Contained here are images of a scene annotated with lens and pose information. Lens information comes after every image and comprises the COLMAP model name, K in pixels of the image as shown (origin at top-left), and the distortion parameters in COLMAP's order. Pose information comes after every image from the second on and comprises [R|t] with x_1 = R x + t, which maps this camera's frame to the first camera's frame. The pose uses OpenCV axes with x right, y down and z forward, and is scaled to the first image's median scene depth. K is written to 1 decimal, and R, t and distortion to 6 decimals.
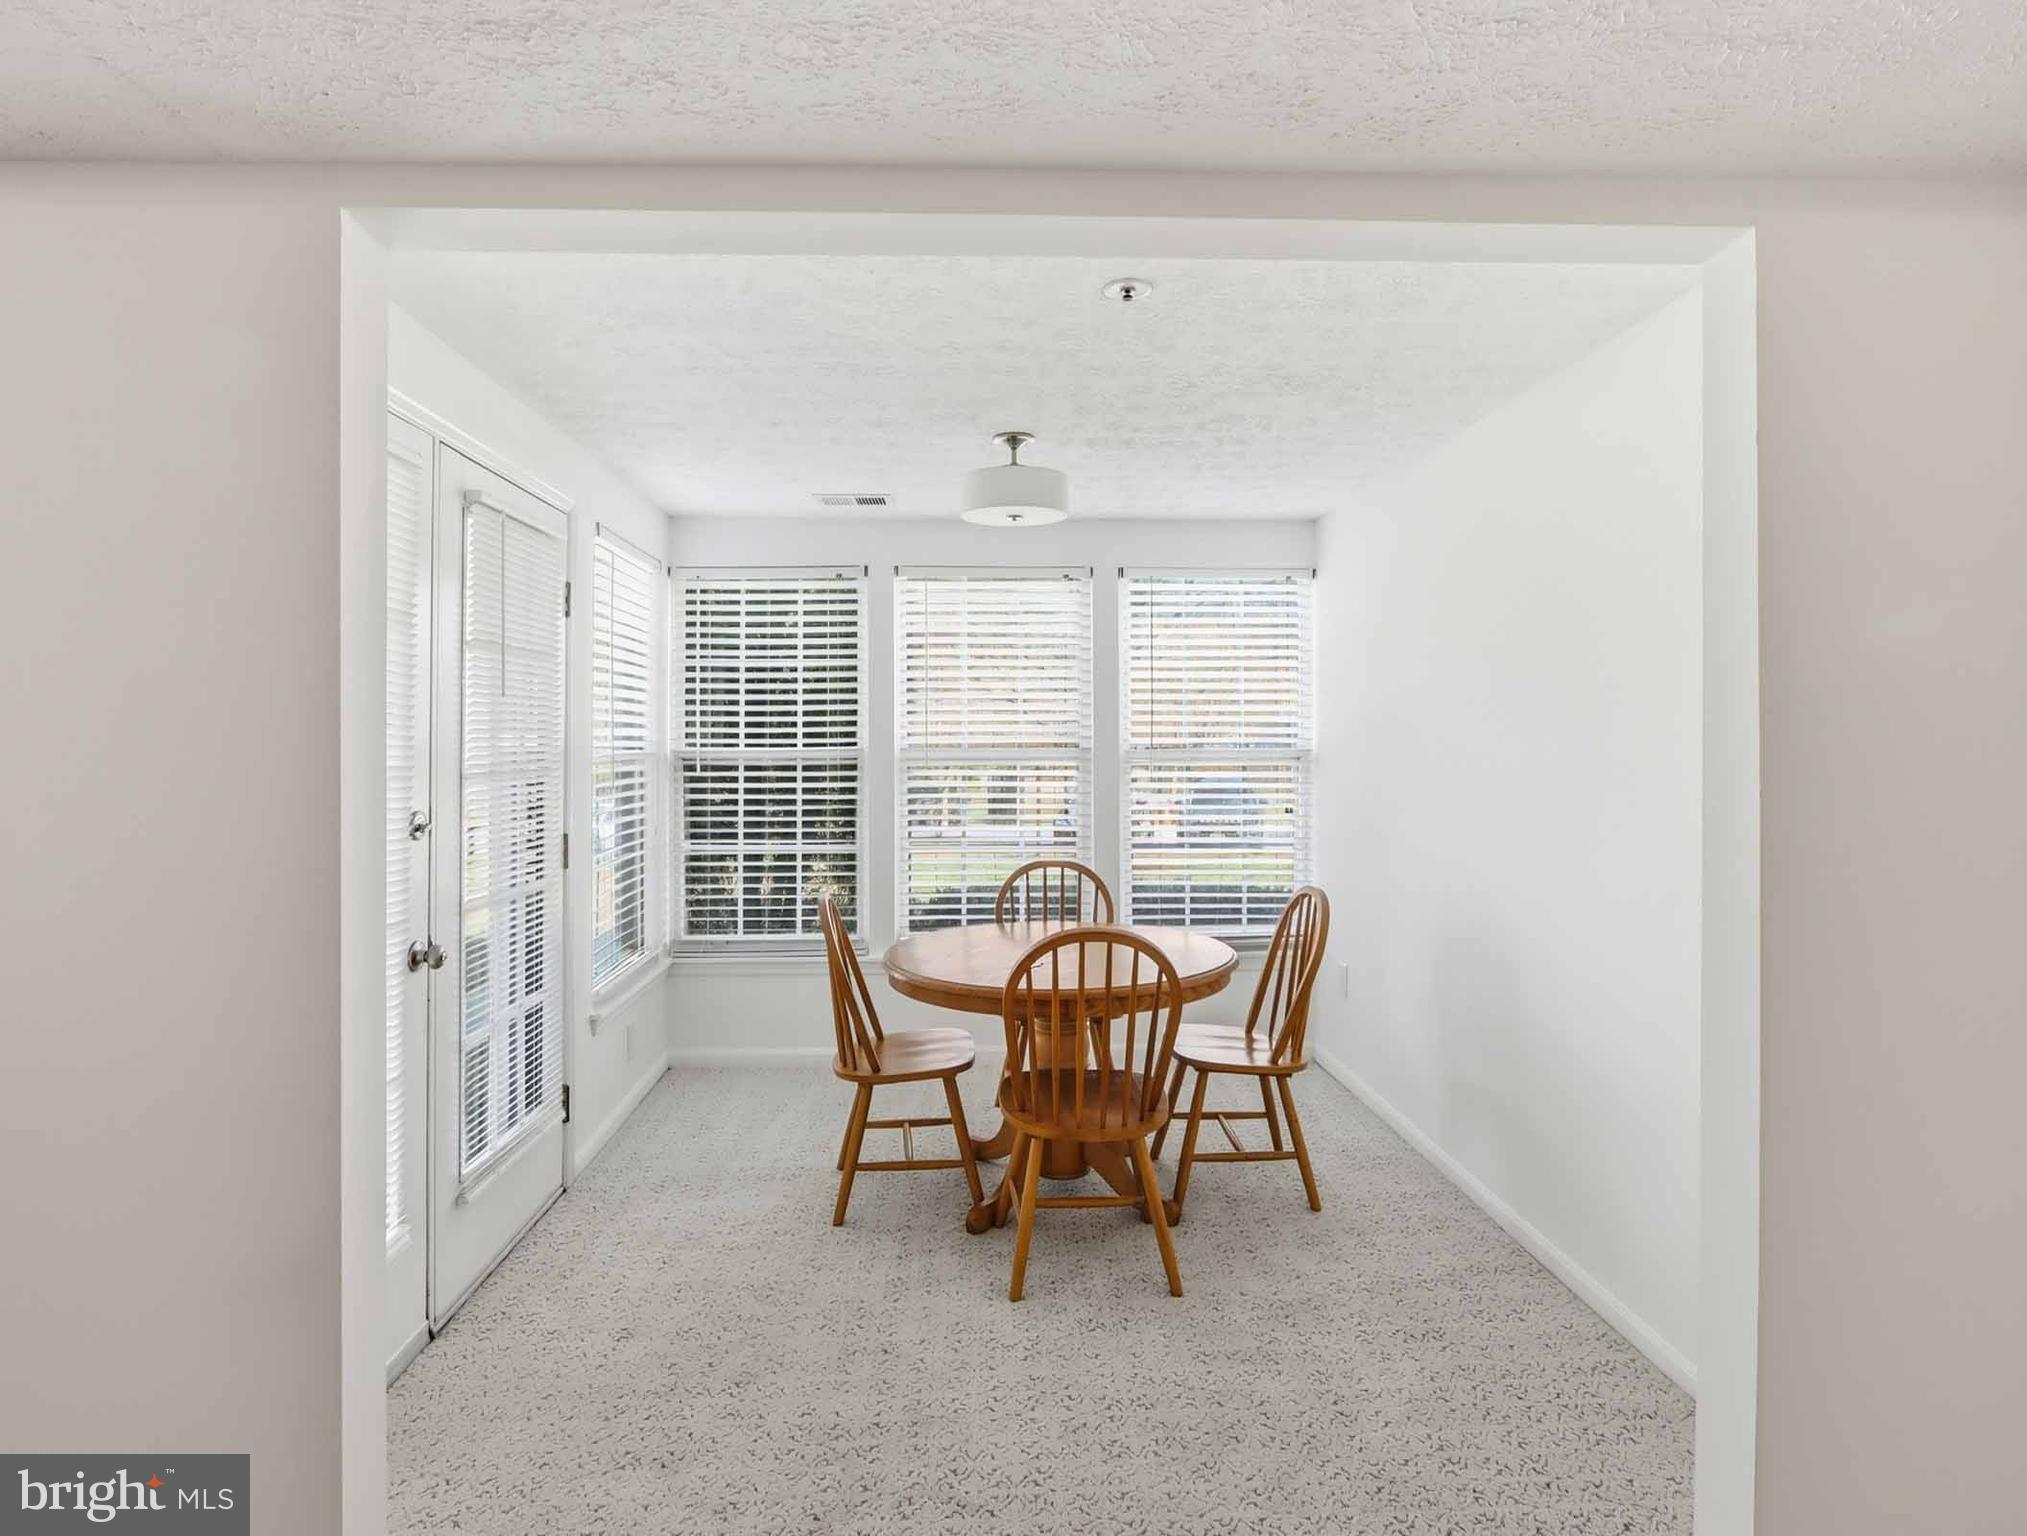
lens RADIAL K [[1115.0, 0, 993.7], [0, 1115.0, 720.7], [0, 0, 1]] dist [-0.037790, 0.000066]
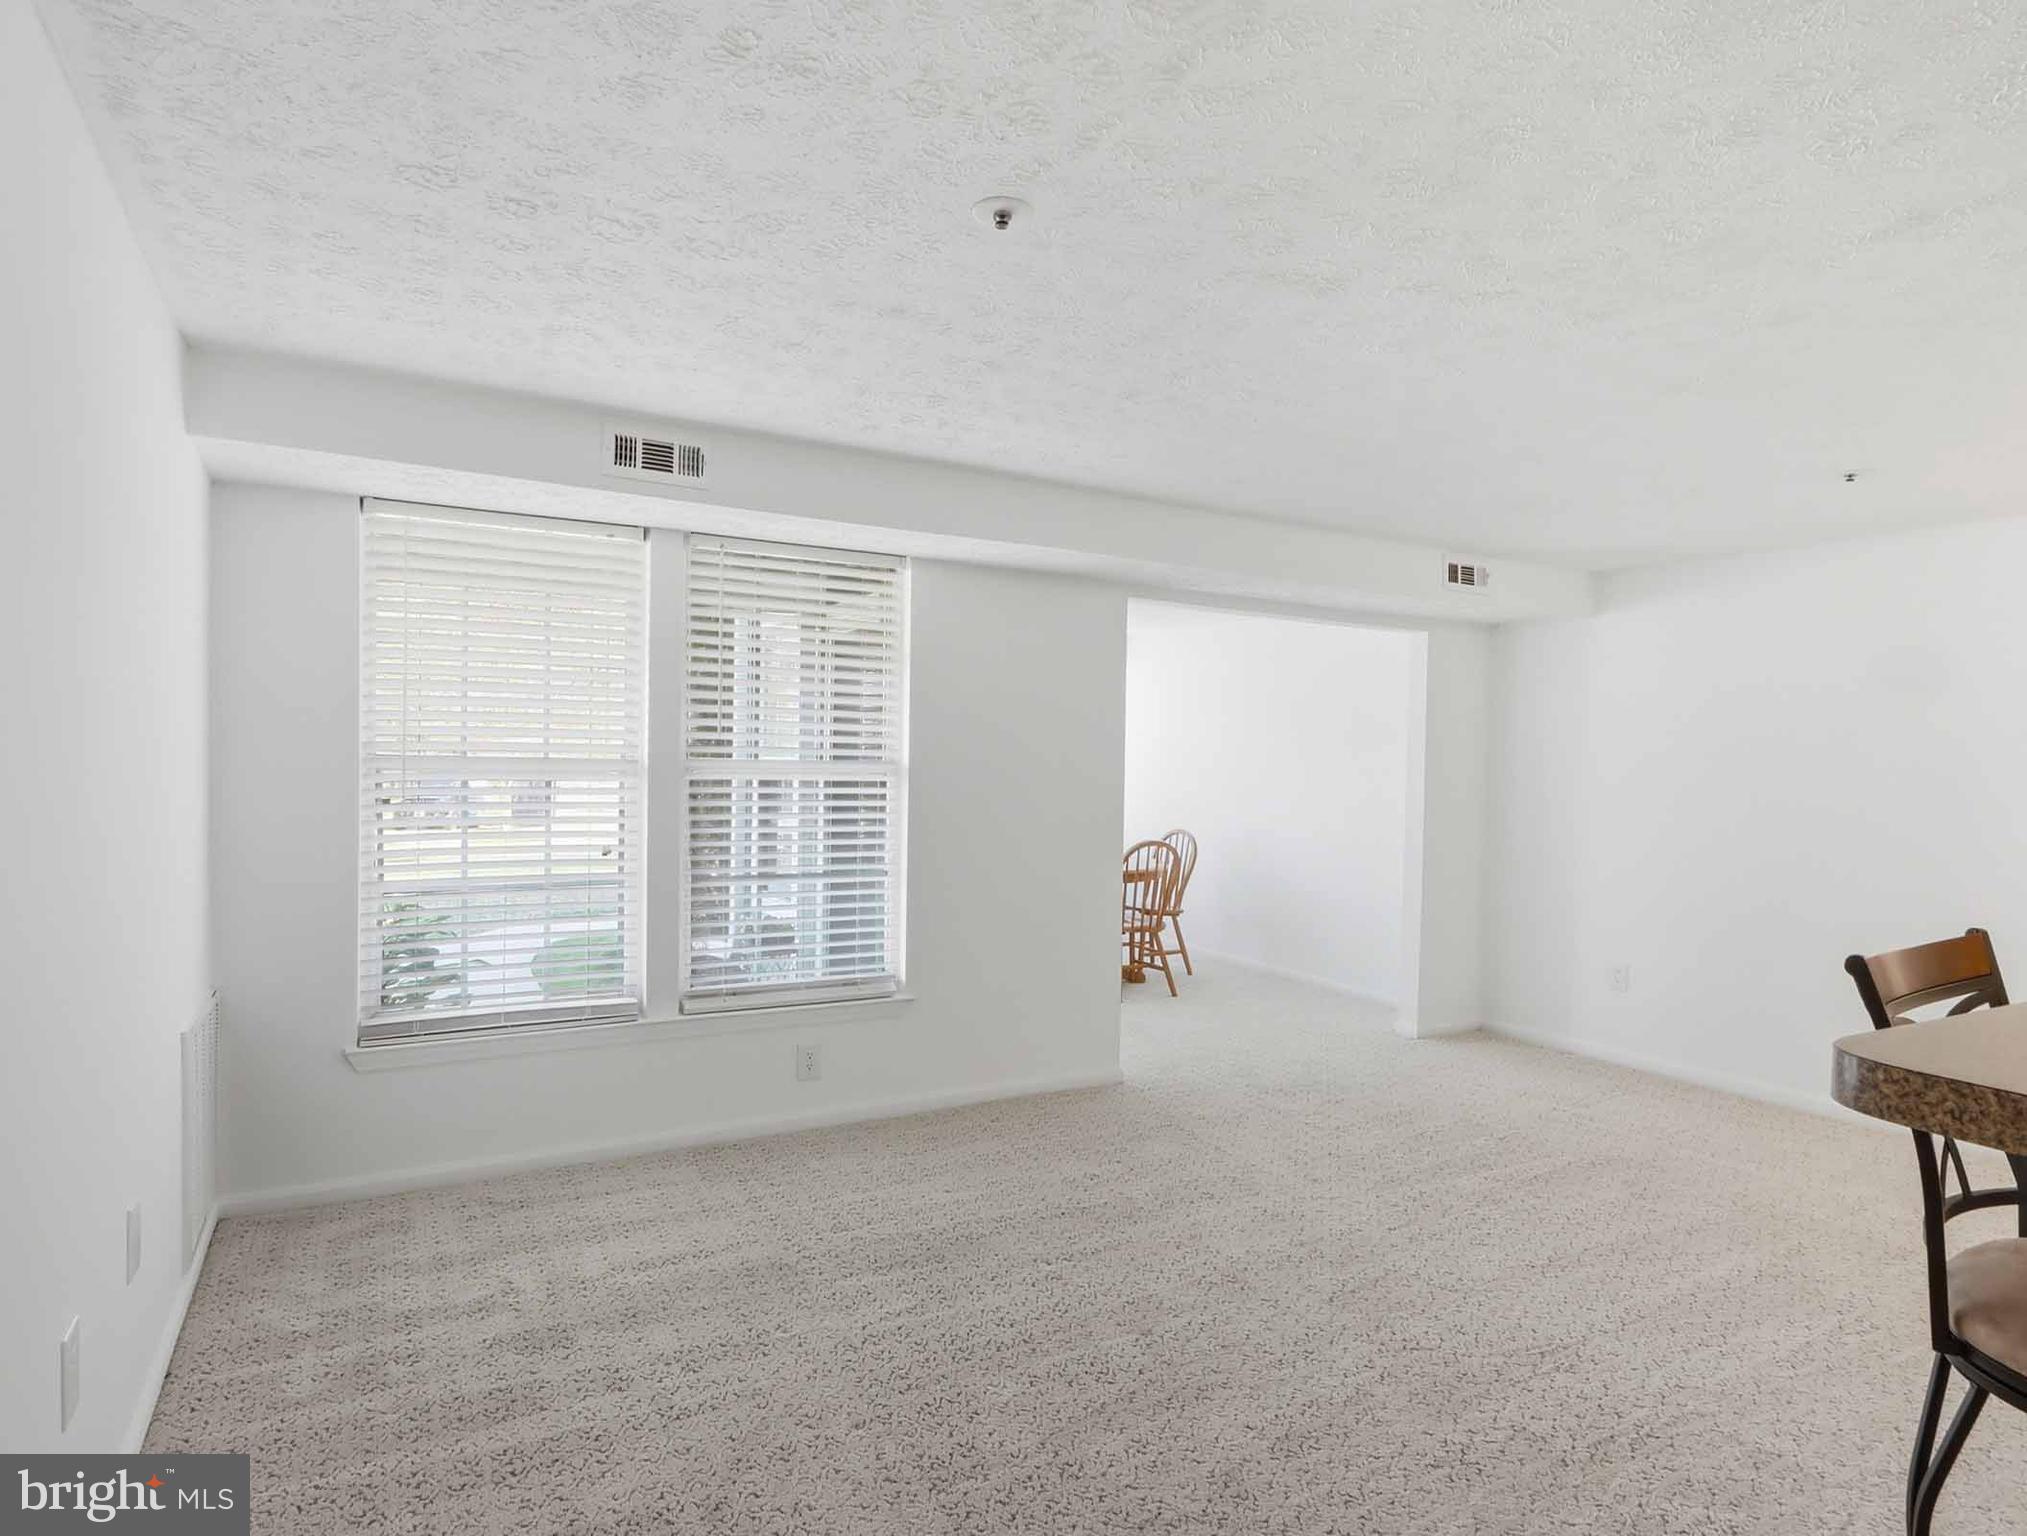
lens RADIAL K [[1059.9, 0, 1009.6], [0, 1059.9, 755.0], [0, 0, 1]] dist [-0.006184, -0.000275]
pose [[0.890348, 0.017130, 0.454958, -0.984374], [-0.027770, 0.999475, 0.016713, -0.022279], [-0.454433, -0.027514, 0.890356, -0.702841]]
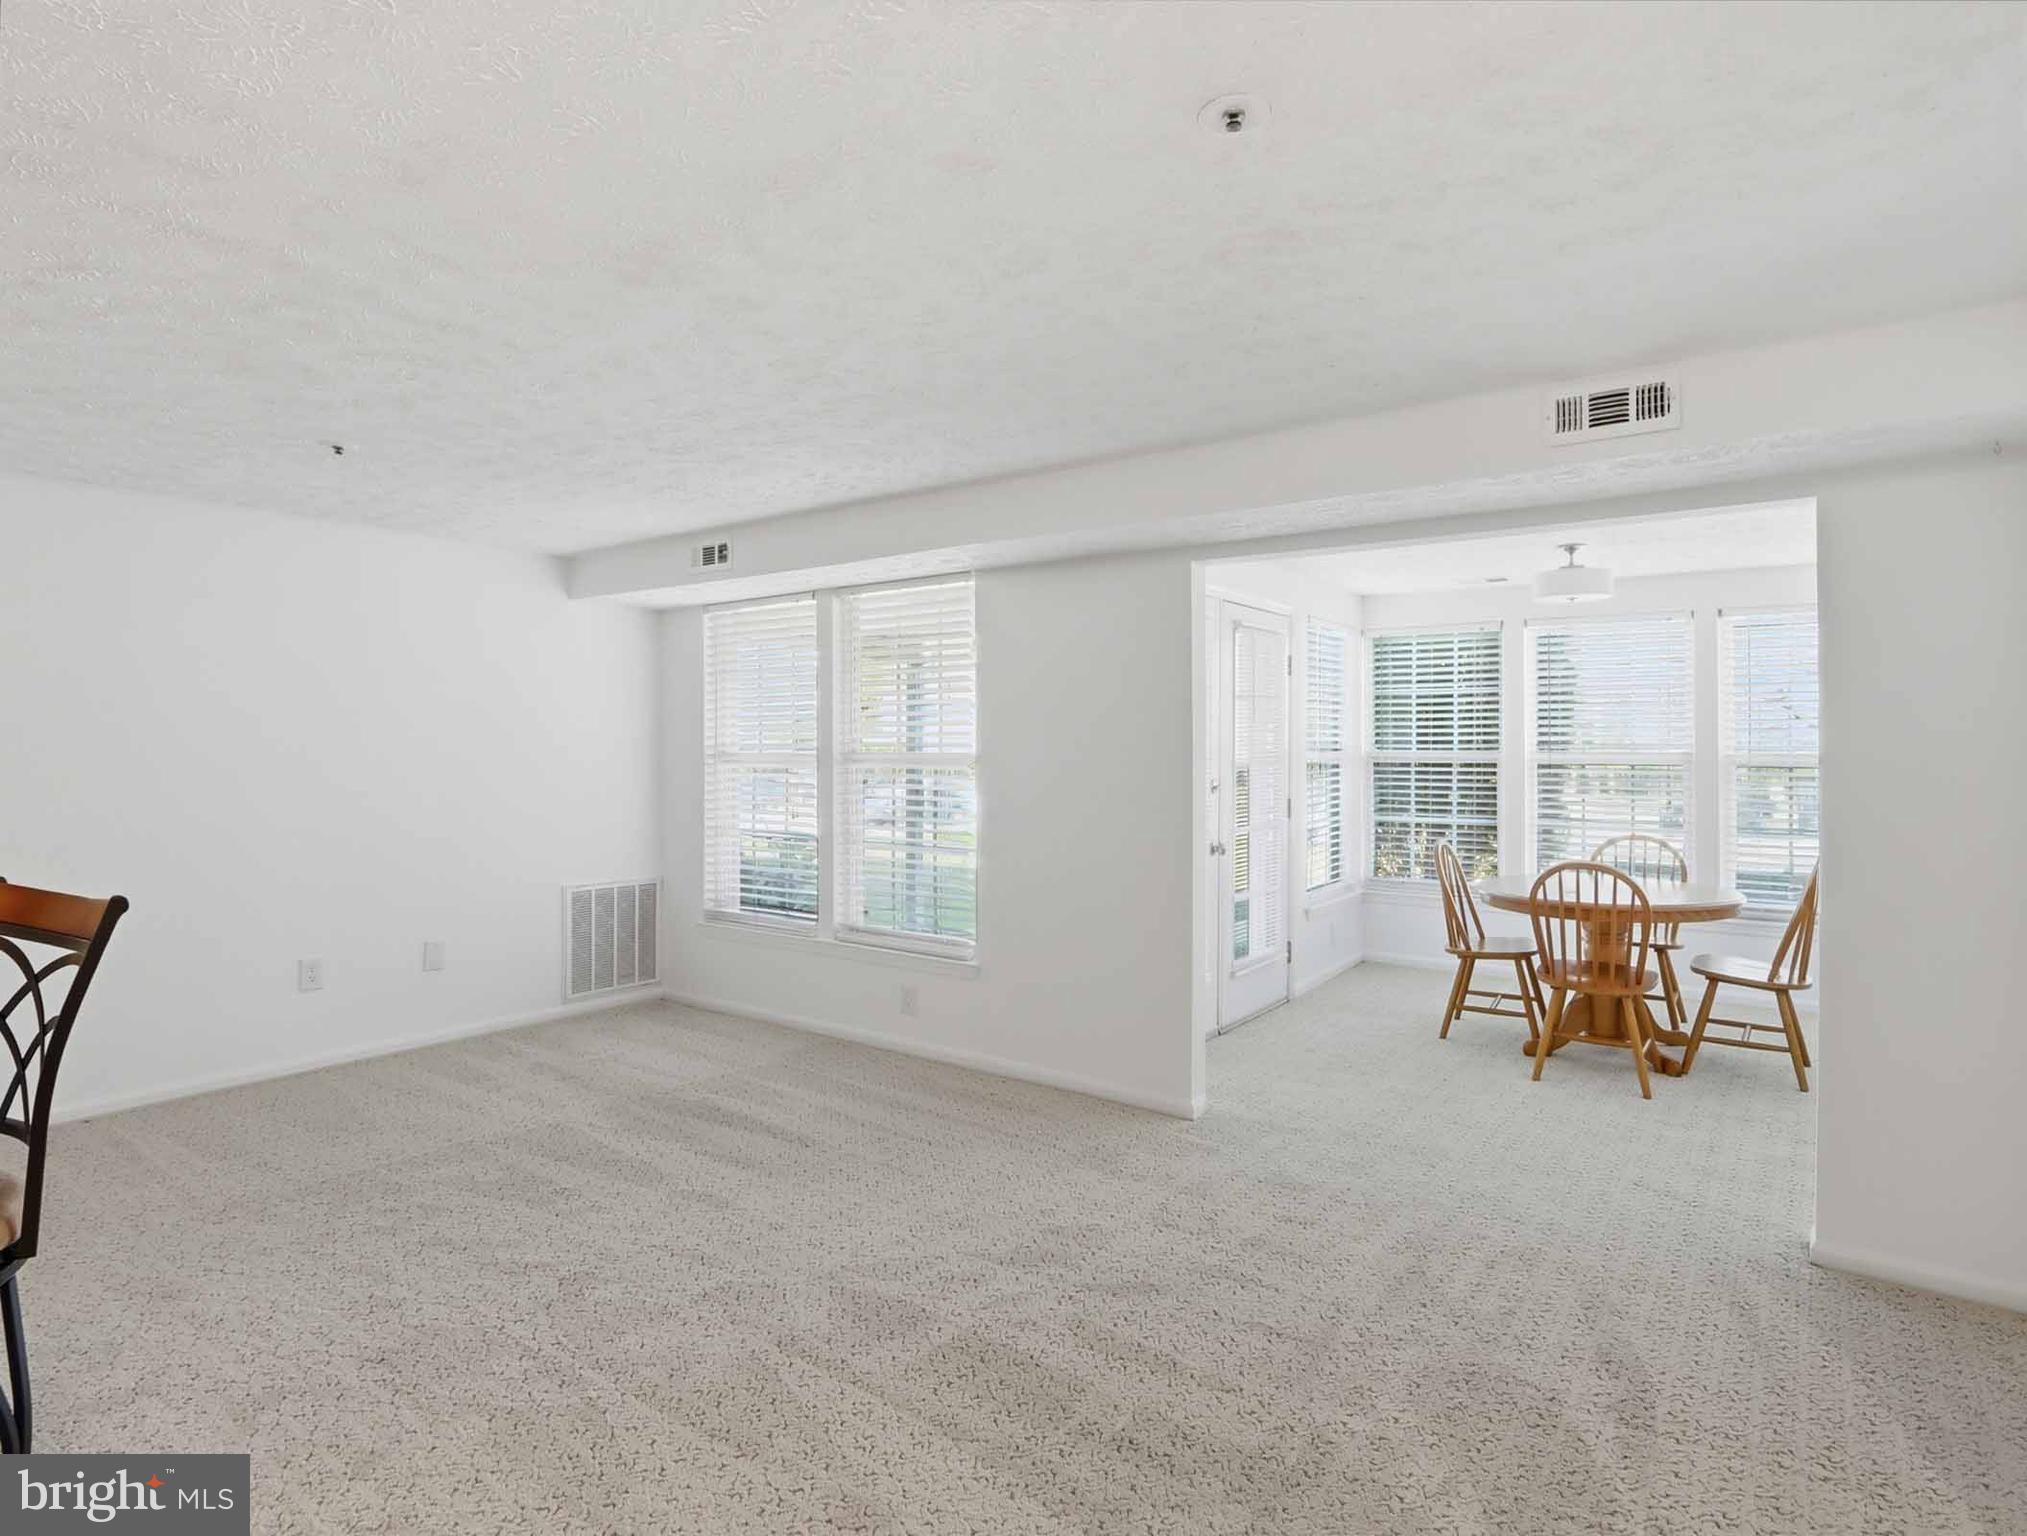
lens RADIAL K [[1082.6, 0, 1013.5], [0, 1082.6, 768.0], [0, 0, 1]] dist [-0.000350, -0.000428]
pose [[0.791794, 0.010801, -0.610692, 0.319442], [0.017446, 0.999036, 0.040288, -0.027947], [0.610539, -0.042554, 0.790842, -0.632985]]
